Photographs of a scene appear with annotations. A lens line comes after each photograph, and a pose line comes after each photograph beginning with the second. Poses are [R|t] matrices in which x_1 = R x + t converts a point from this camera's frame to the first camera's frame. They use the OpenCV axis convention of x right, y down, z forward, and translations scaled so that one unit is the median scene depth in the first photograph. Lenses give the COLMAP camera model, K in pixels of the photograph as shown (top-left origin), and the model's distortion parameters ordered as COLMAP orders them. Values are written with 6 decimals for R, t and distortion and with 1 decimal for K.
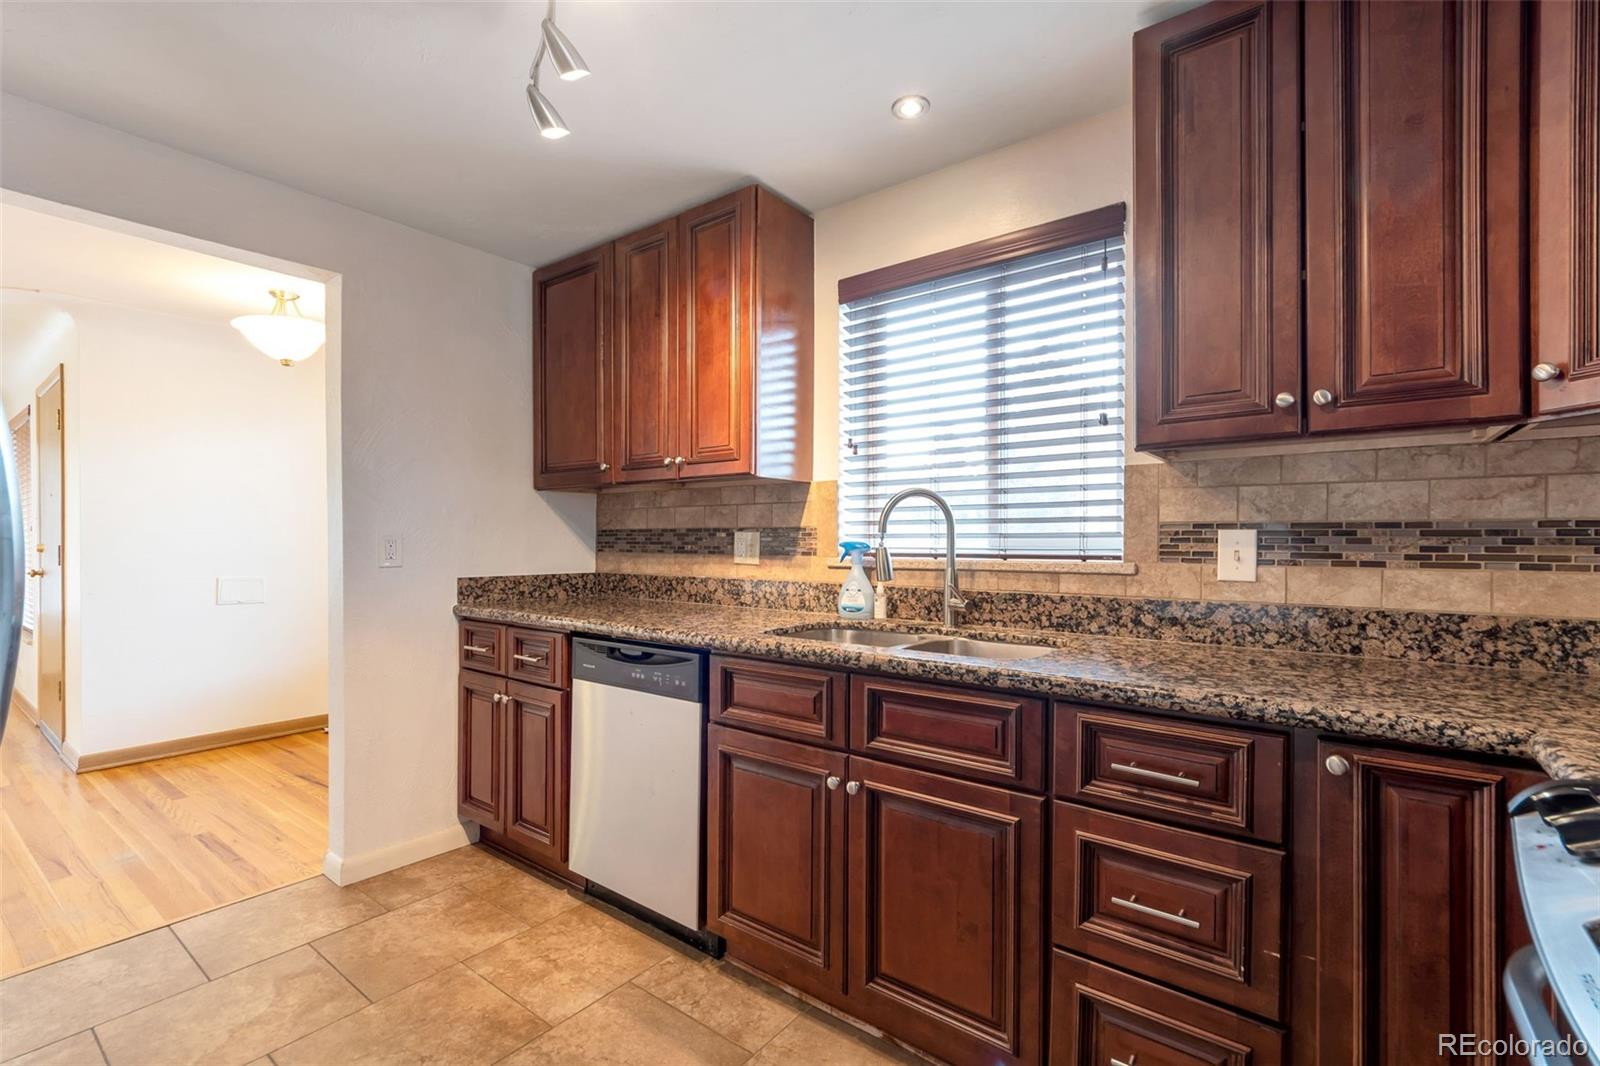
lens RADIAL K [[707.8, 0, 809.2], [0, 707.8, 538.2], [0, 0, 1]] dist [0.013395, -0.000028]
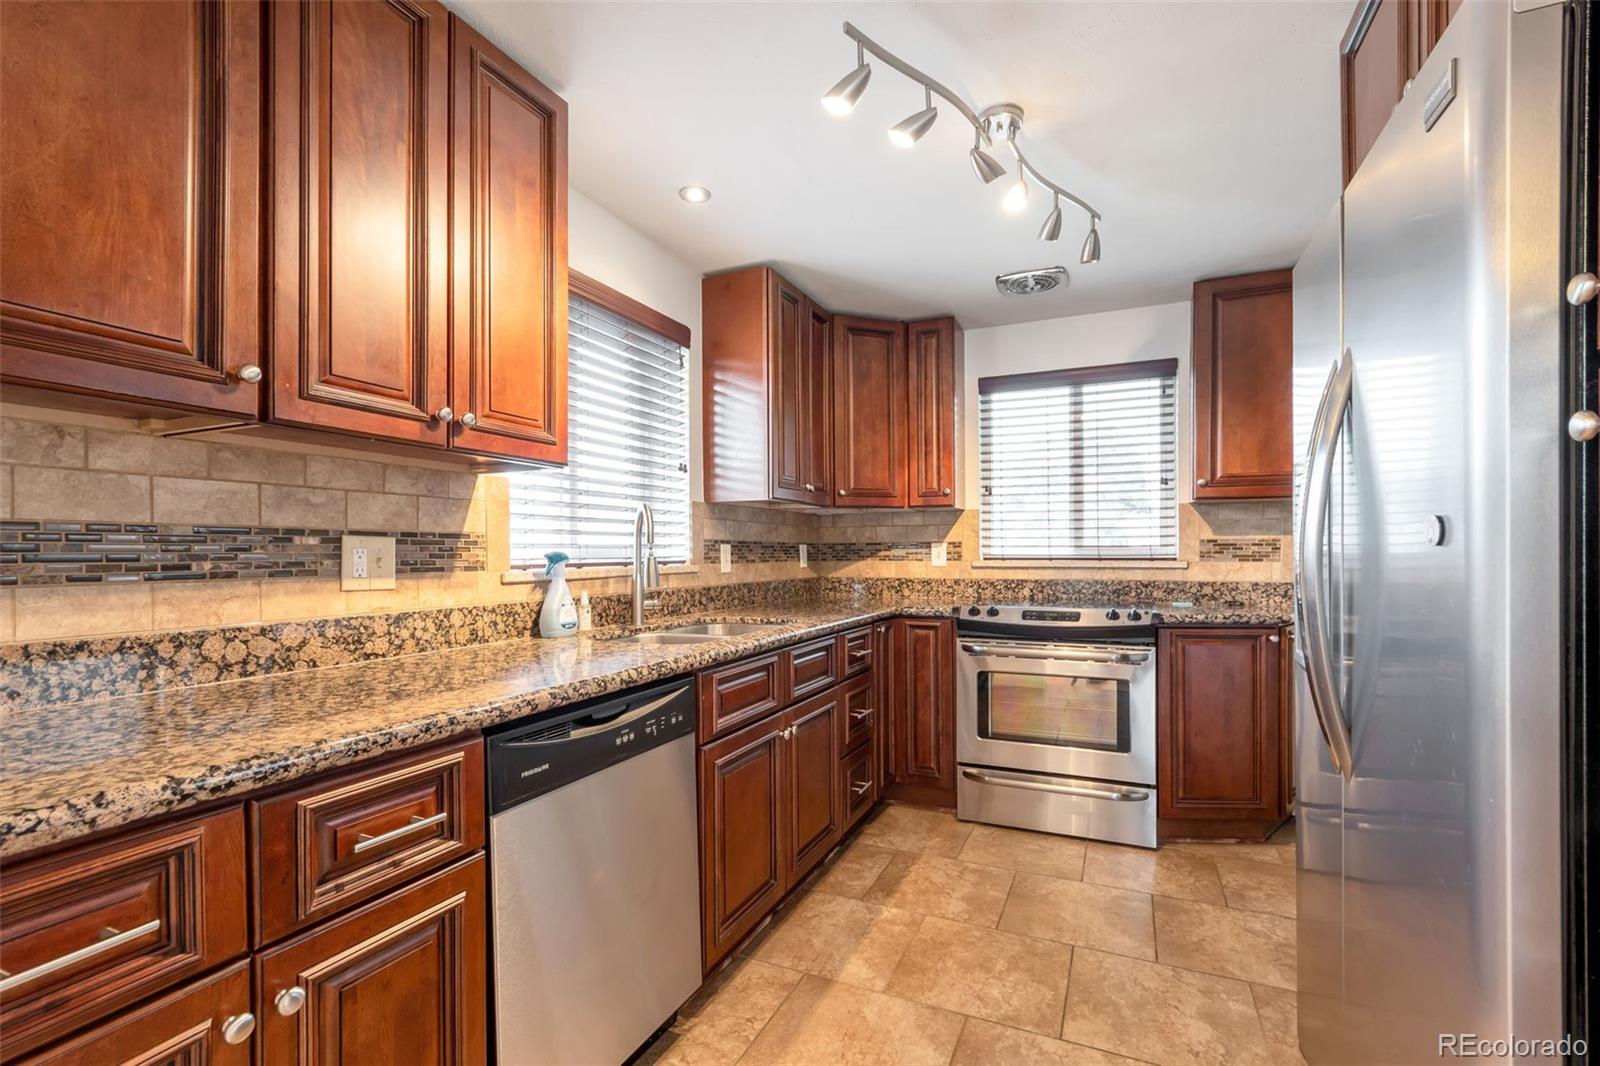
lens RADIAL K [[707.8, 0, 809.2], [0, 707.8, 538.2], [0, 0, 1]] dist [0.013395, -0.000028]
pose [[-0.218884, 0.018656, 0.975573, -0.818692], [0.001878, 0.999823, -0.018699, 0.004432], [-0.975749, -0.002261, -0.218880, 0.810417]]
